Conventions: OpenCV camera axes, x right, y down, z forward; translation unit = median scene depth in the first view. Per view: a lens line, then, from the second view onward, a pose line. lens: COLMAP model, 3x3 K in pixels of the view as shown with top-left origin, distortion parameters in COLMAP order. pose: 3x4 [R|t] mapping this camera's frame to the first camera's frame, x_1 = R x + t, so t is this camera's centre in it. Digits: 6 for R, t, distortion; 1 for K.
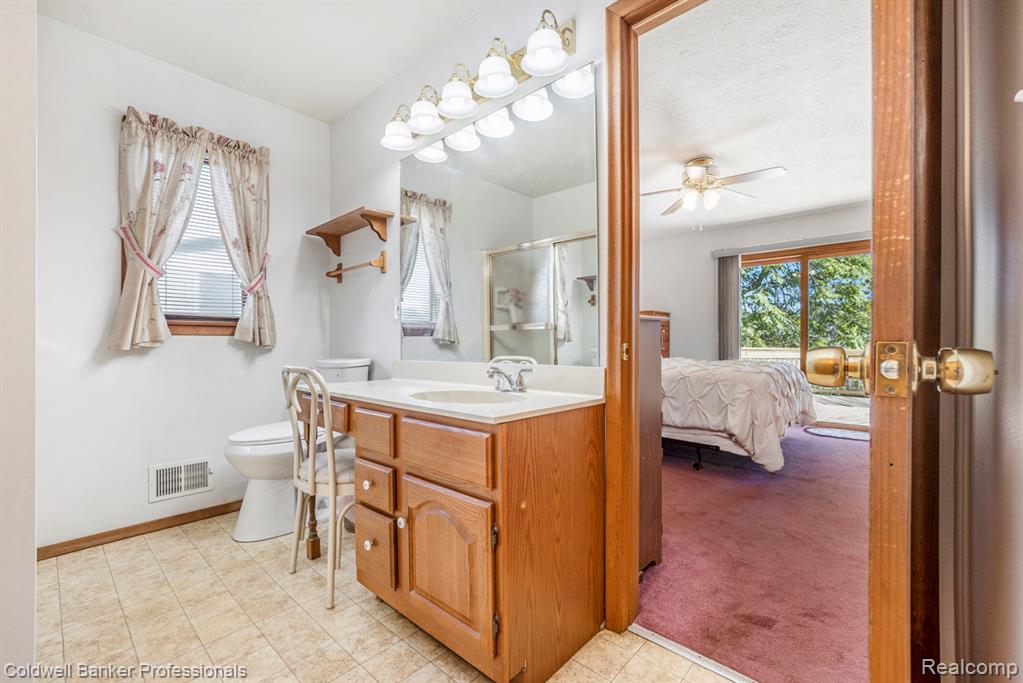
lens RADIAL K [[436.1, 0, 504.1], [0, 436.1, 335.2], [0, 0, 1]] dist [0.000063, 0.000125]
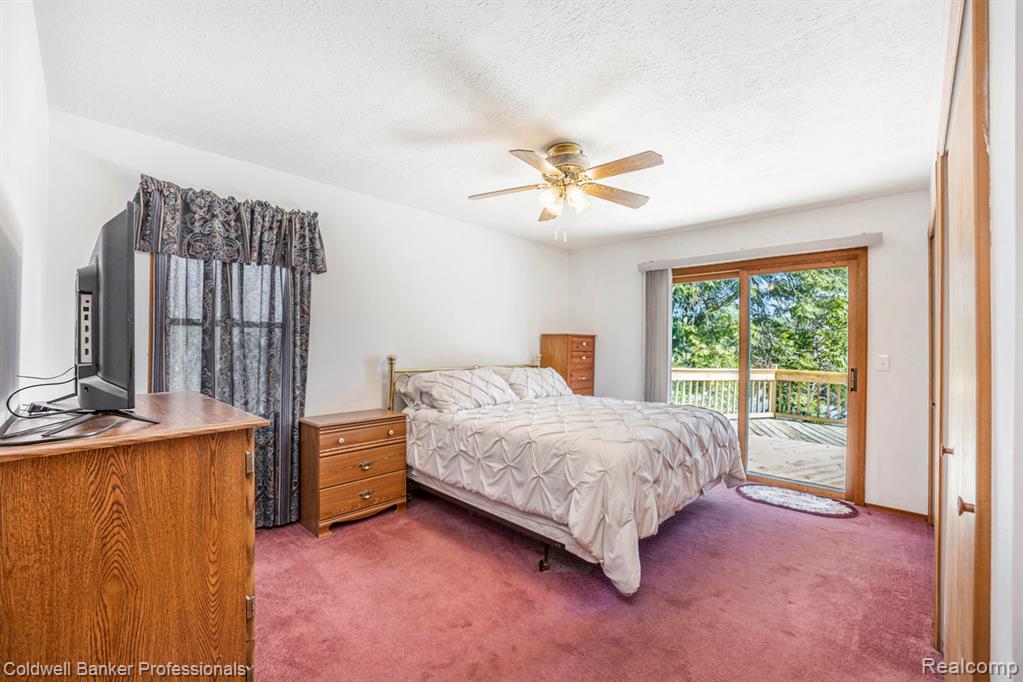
lens RADIAL K [[415.5, 0, 508.8], [0, 415.5, 337.5], [0, 0, 1]] dist [-0.001344, -0.000013]
pose [[0.999153, 0.010124, -0.039885, 0.407173], [-0.009813, 0.999920, 0.007984, -0.086343], [0.039962, -0.007586, 0.999172, 0.303612]]
